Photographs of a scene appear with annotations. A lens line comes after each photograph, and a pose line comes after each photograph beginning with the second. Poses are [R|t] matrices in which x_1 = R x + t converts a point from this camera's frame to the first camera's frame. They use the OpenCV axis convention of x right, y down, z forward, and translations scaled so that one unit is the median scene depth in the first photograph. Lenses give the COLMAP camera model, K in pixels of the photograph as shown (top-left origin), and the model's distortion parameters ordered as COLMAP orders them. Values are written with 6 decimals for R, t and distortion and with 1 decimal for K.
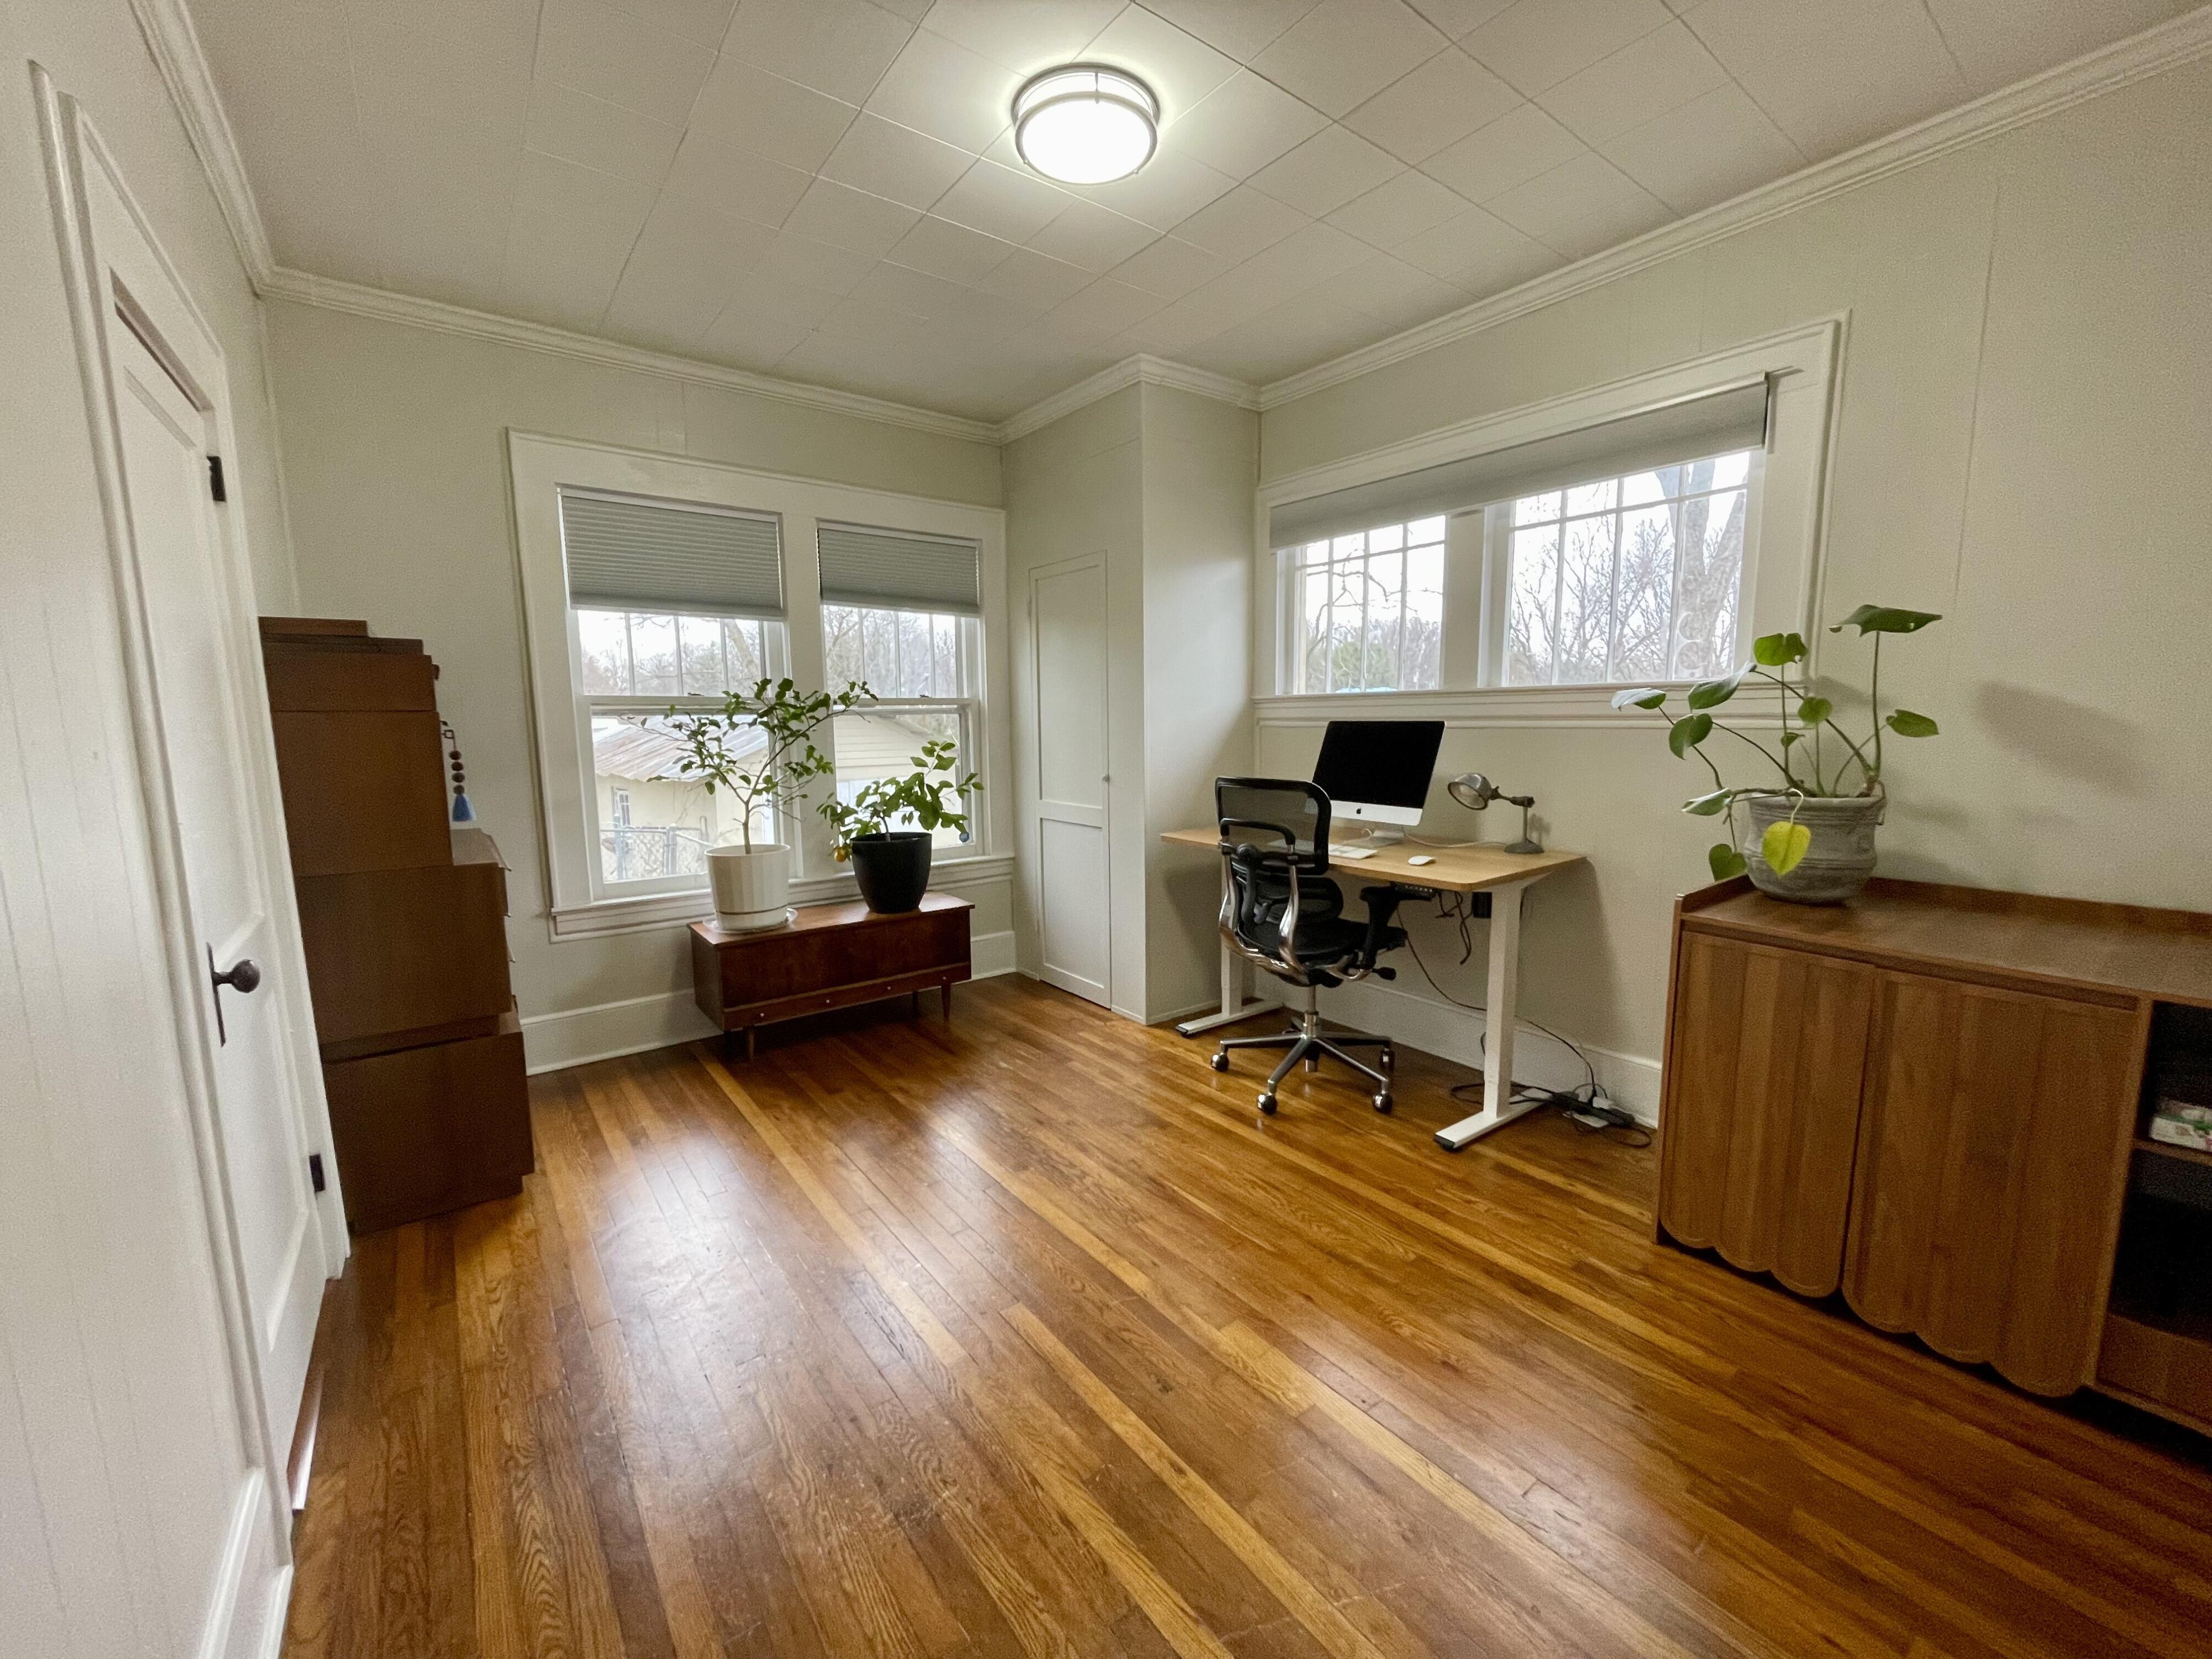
lens RADIAL K [[889.6, 0, 1104.8], [0, 889.6, 835.1], [0, 0, 1]] dist [-0.002623, -0.000934]
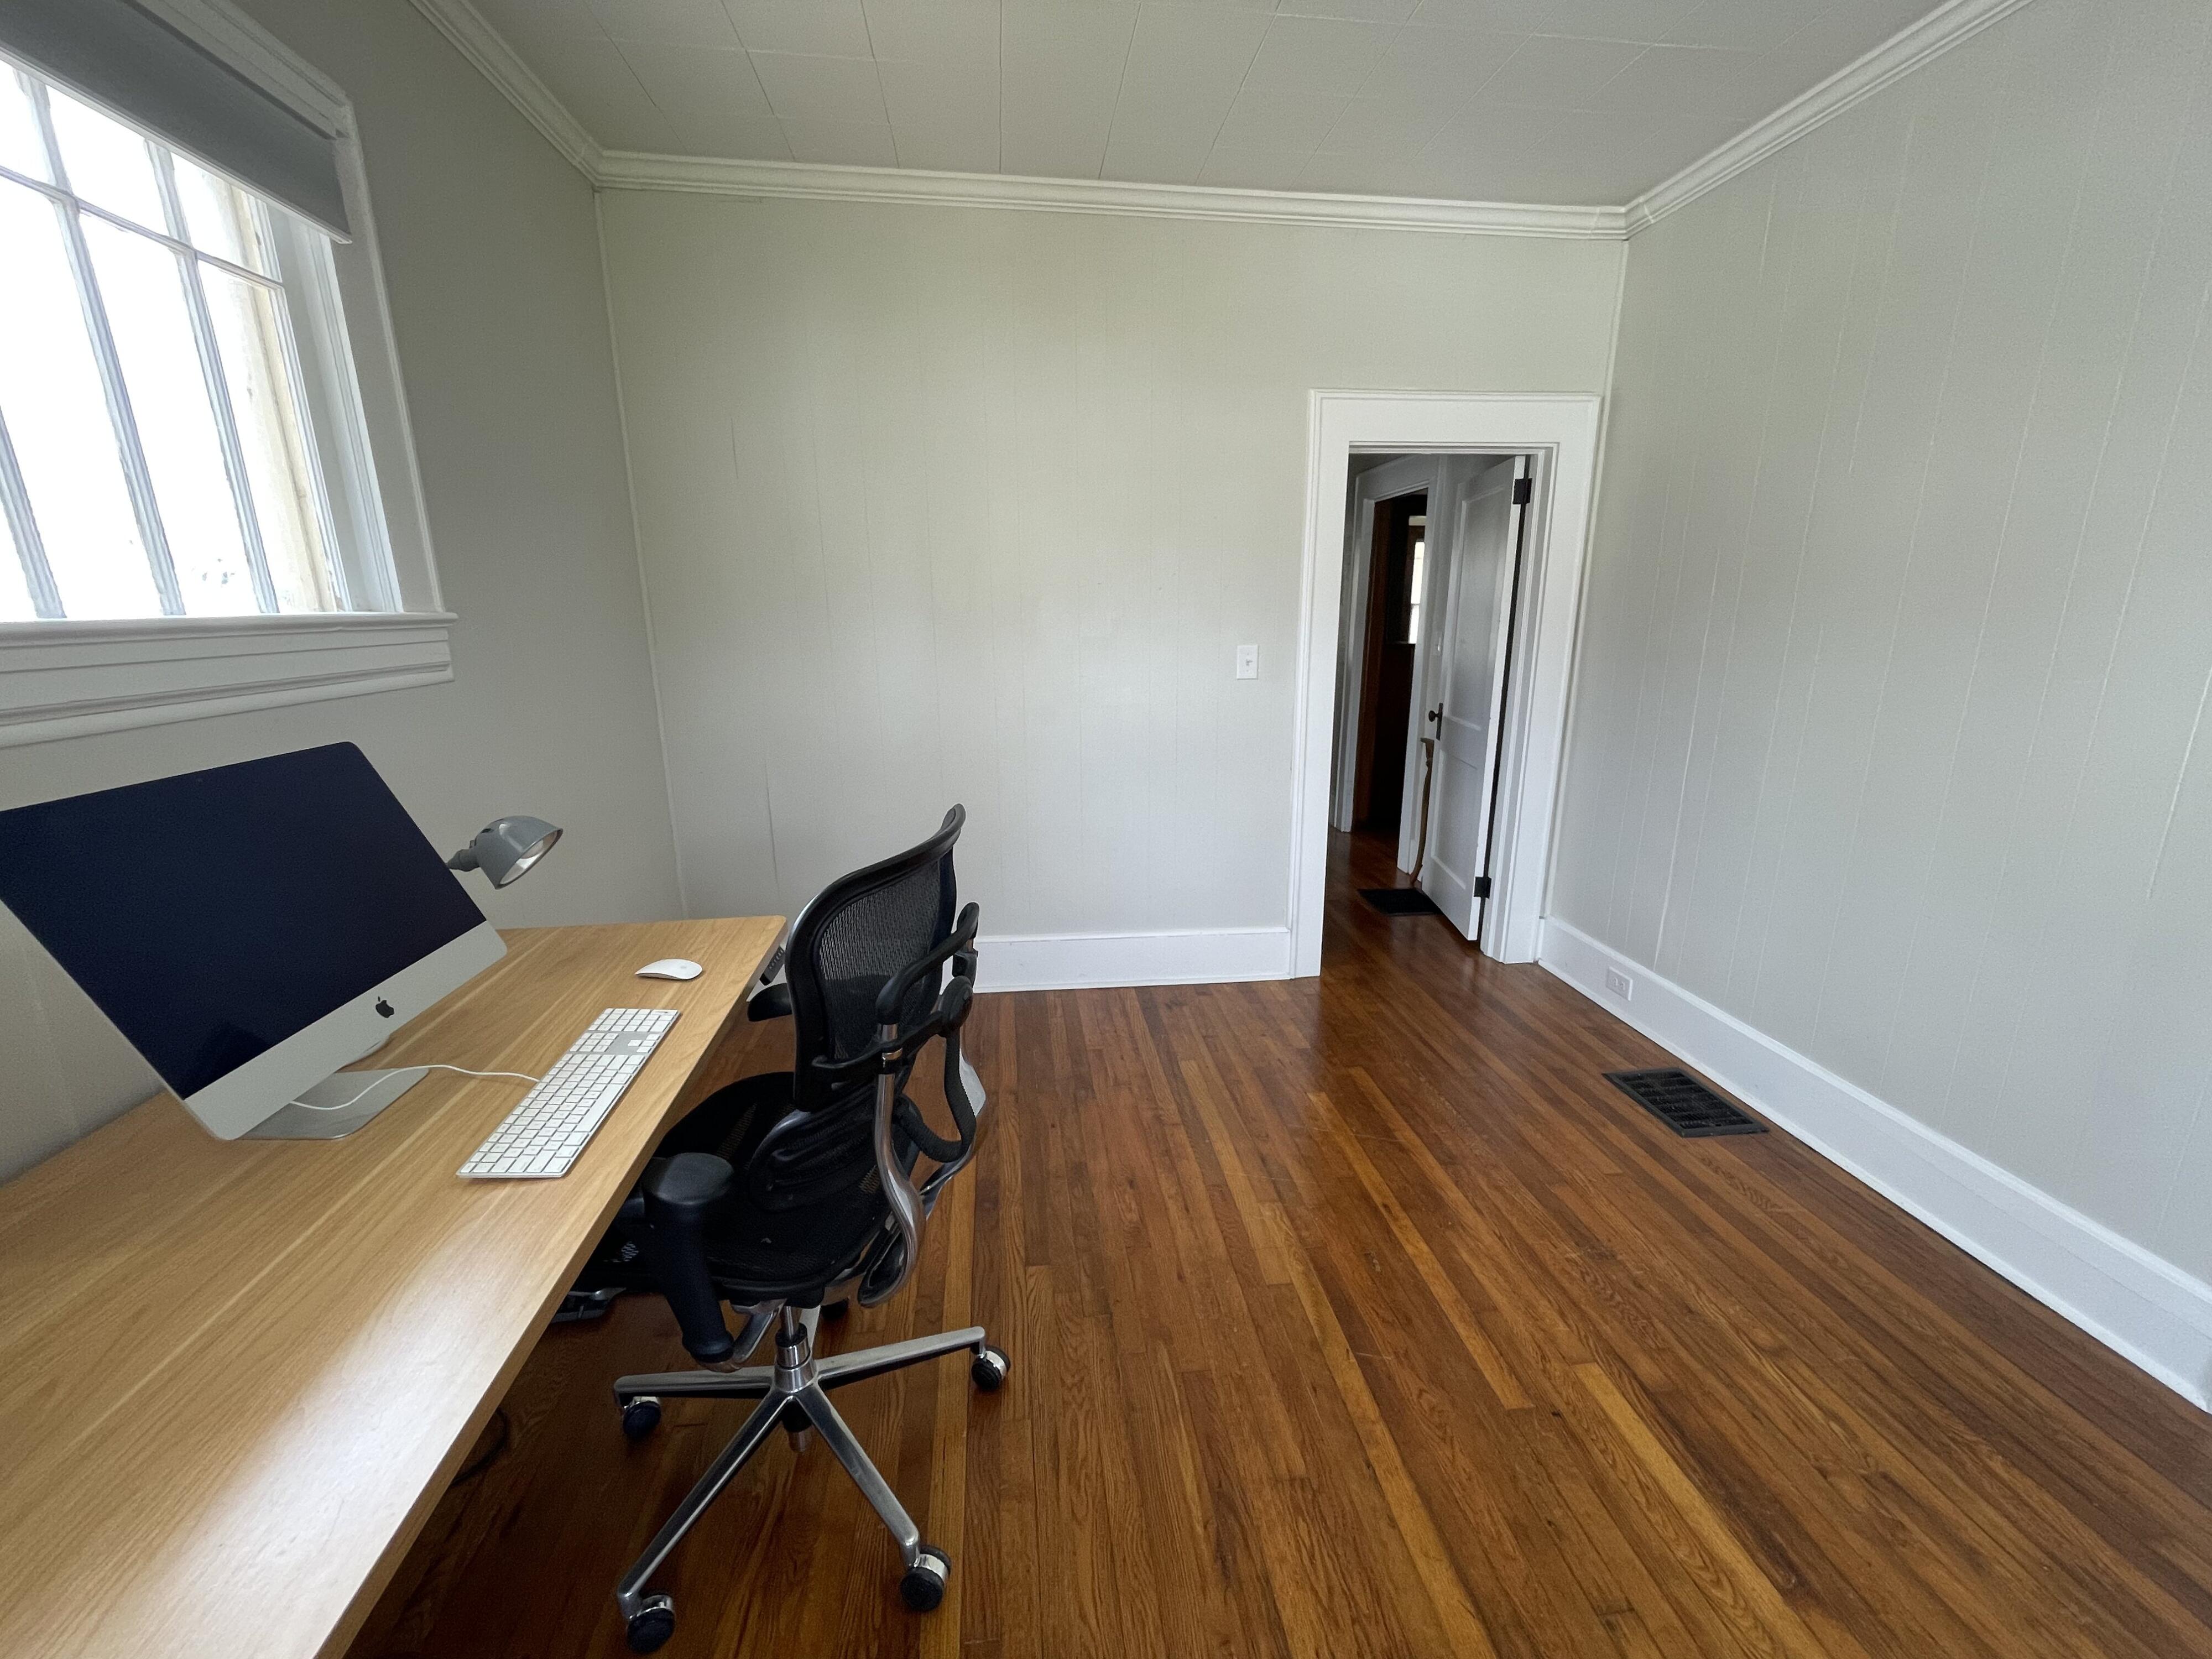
lens RADIAL K [[889.6, 0, 1100.0], [0, 889.6, 819.8], [0, 0, 1]] dist [-0.002623, -0.000934]
pose [[-0.859524, -0.101876, 0.500839, -0.126609], [0.091334, 0.933542, 0.346638, -0.277018], [-0.502868, 0.343687, -0.793097, 1.640306]]
